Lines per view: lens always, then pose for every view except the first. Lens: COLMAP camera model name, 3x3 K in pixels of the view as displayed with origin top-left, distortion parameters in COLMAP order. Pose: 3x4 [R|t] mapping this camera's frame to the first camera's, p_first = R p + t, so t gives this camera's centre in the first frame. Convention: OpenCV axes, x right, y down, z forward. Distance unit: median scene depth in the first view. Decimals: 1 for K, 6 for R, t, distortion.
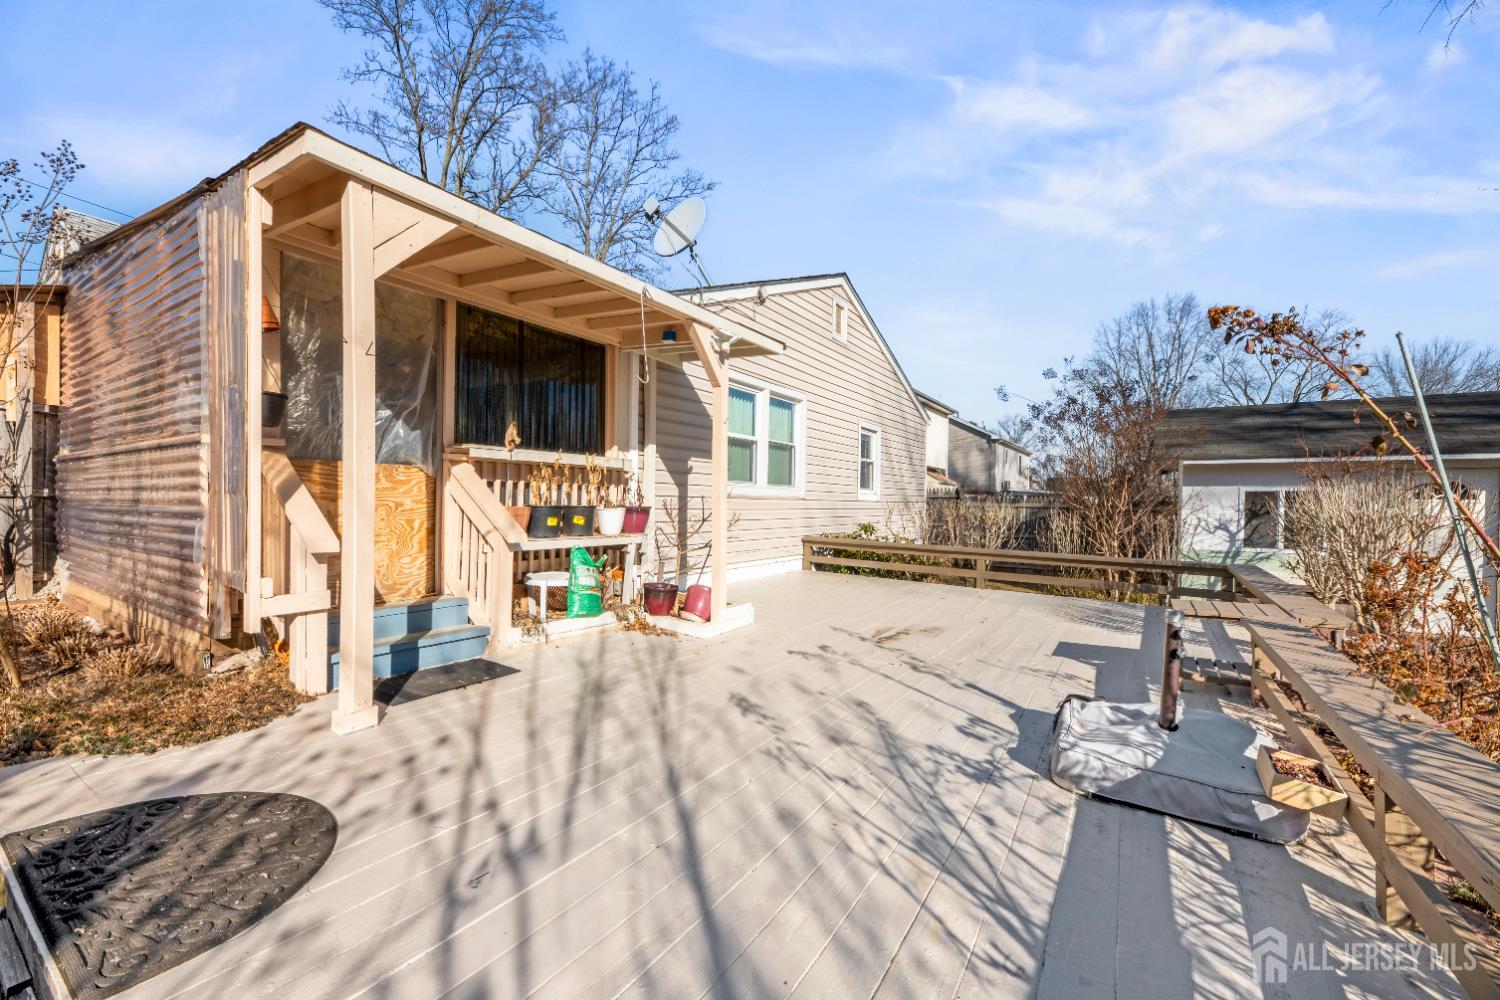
lens RADIAL K [[592.7, 0, 749.3], [0, 592.7, 512.7], [0, 0, 1]] dist [0.001133, -0.003978]
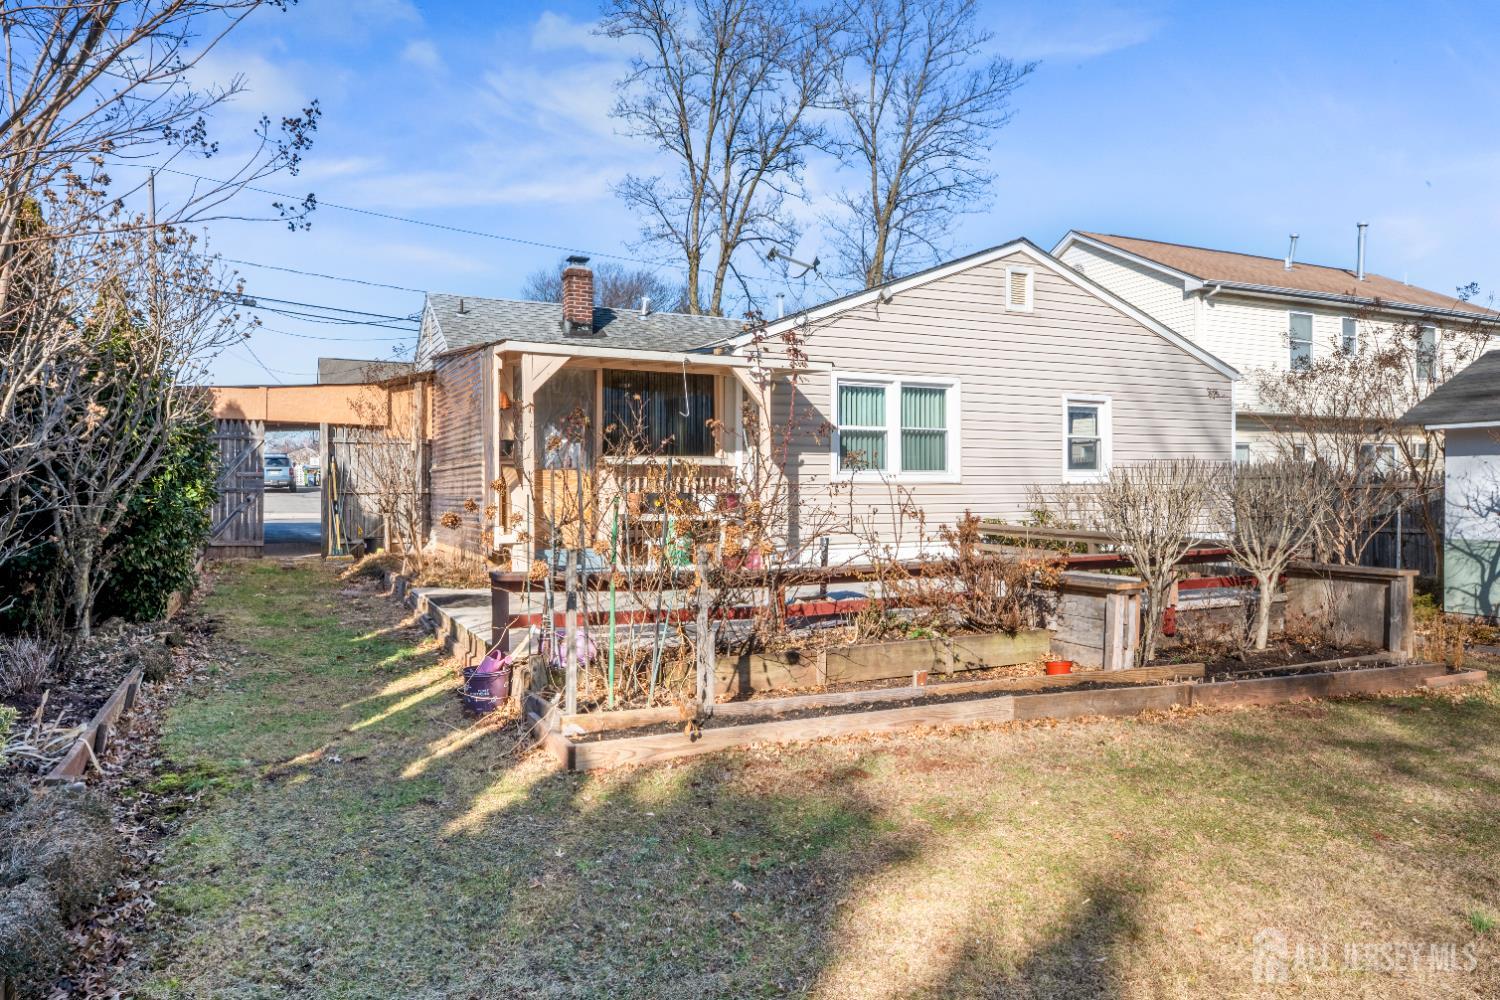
lens RADIAL K [[951.7, 0, 757.4], [0, 951.7, 495.3], [0, 0, 1]] dist [0.016686, 0.000493]
pose [[0.864613, -0.015729, -0.502192, 1.002578], [0.007249, 0.999796, -0.018834, 0.038116], [0.502386, 0.012644, 0.864551, -0.890625]]
